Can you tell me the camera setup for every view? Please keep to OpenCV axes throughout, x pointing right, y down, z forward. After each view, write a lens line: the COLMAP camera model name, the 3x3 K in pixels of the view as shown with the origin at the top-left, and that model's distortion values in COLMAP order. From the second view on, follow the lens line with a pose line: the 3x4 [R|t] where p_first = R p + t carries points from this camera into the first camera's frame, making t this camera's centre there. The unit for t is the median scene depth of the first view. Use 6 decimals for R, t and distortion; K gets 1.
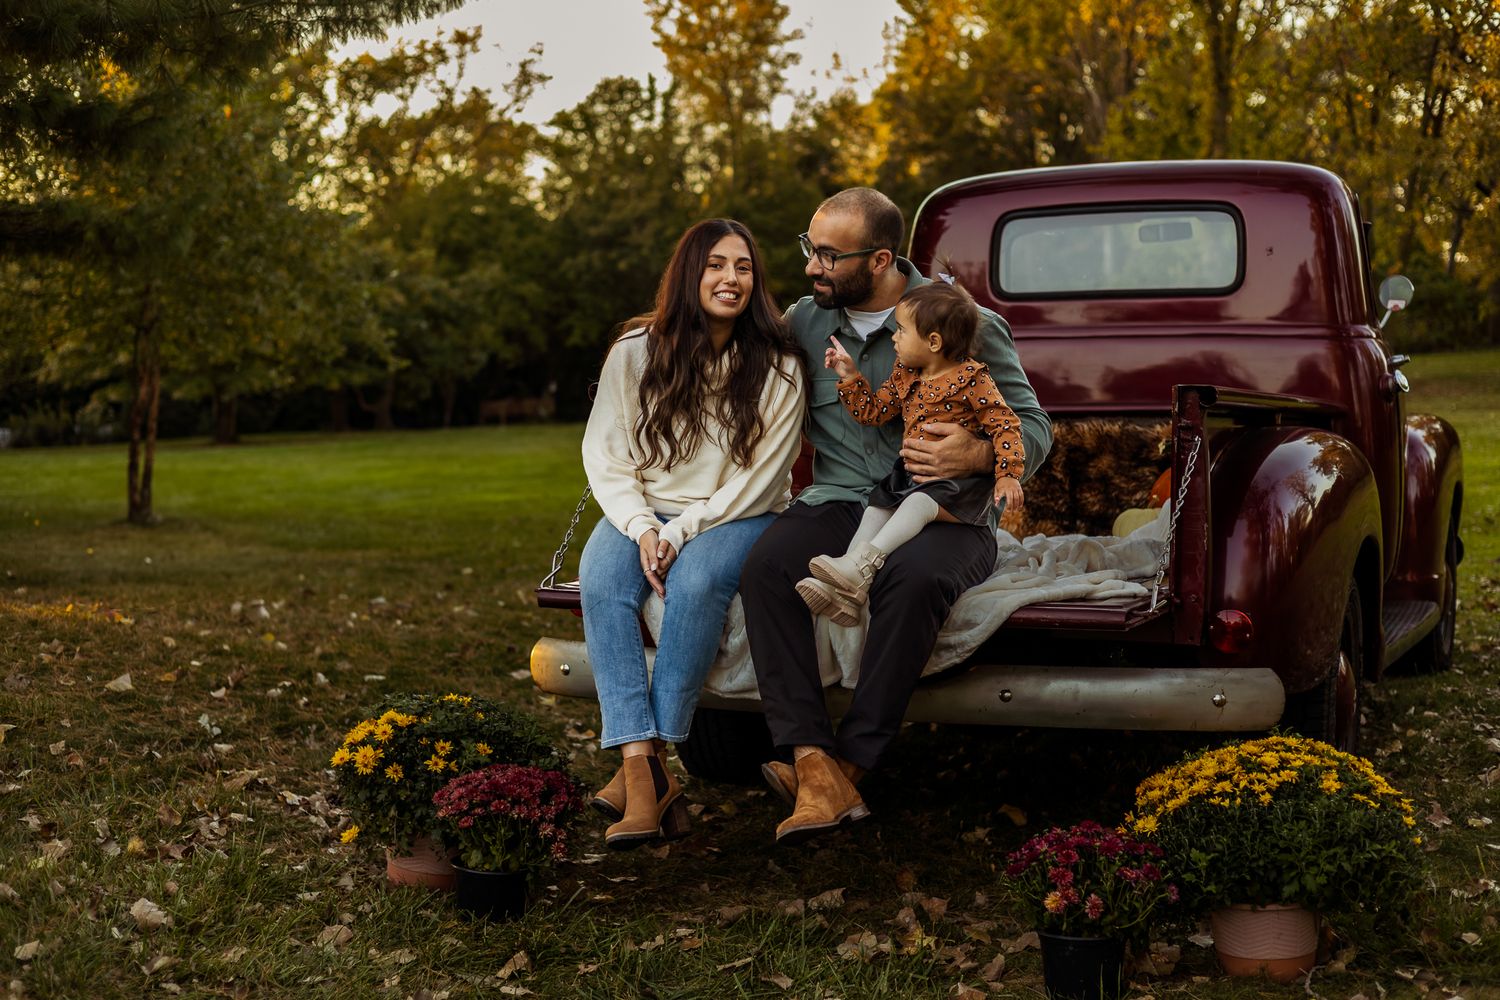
lens RADIAL K [[4021.6, 0, 750.0], [0, 4021.6, 500.0], [0, 0, 1]] dist [0.039427, 0.123570]
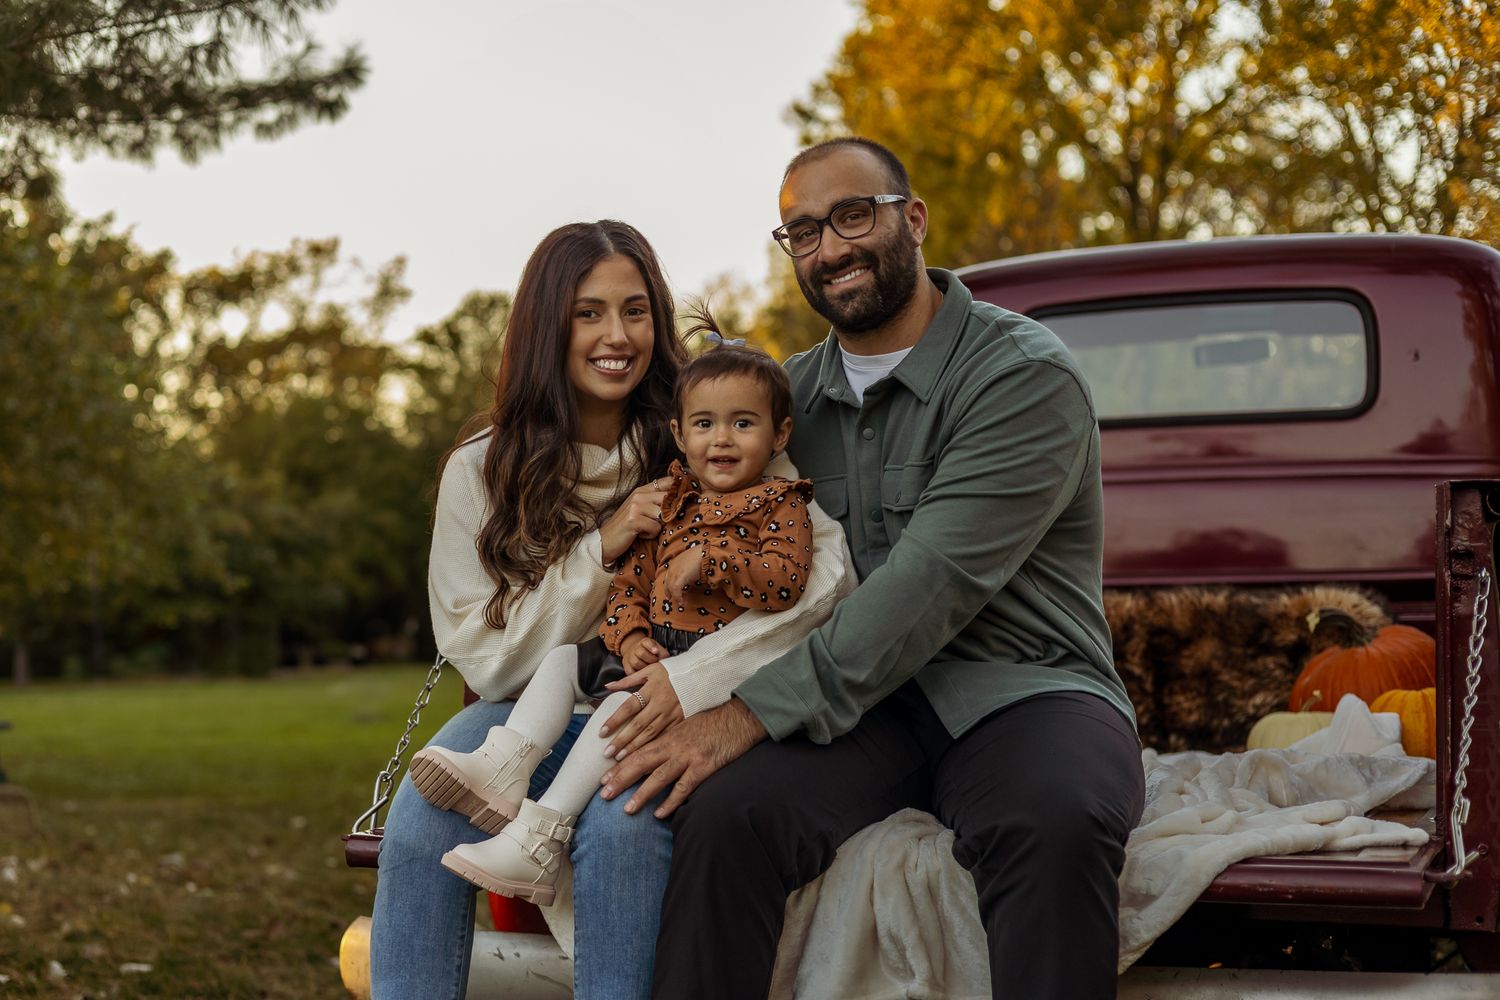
lens RADIAL K [[3264.4, 0, 750.0], [0, 3264.4, 500.0], [0, 0, 1]] dist [0.068704, -0.556111]
pose [[0.998796, 0.003953, 0.048889, -0.009865], [0.000217, 0.996380, -0.085007, 0.007787], [-0.049048, 0.084916, 0.995180, 0.289502]]
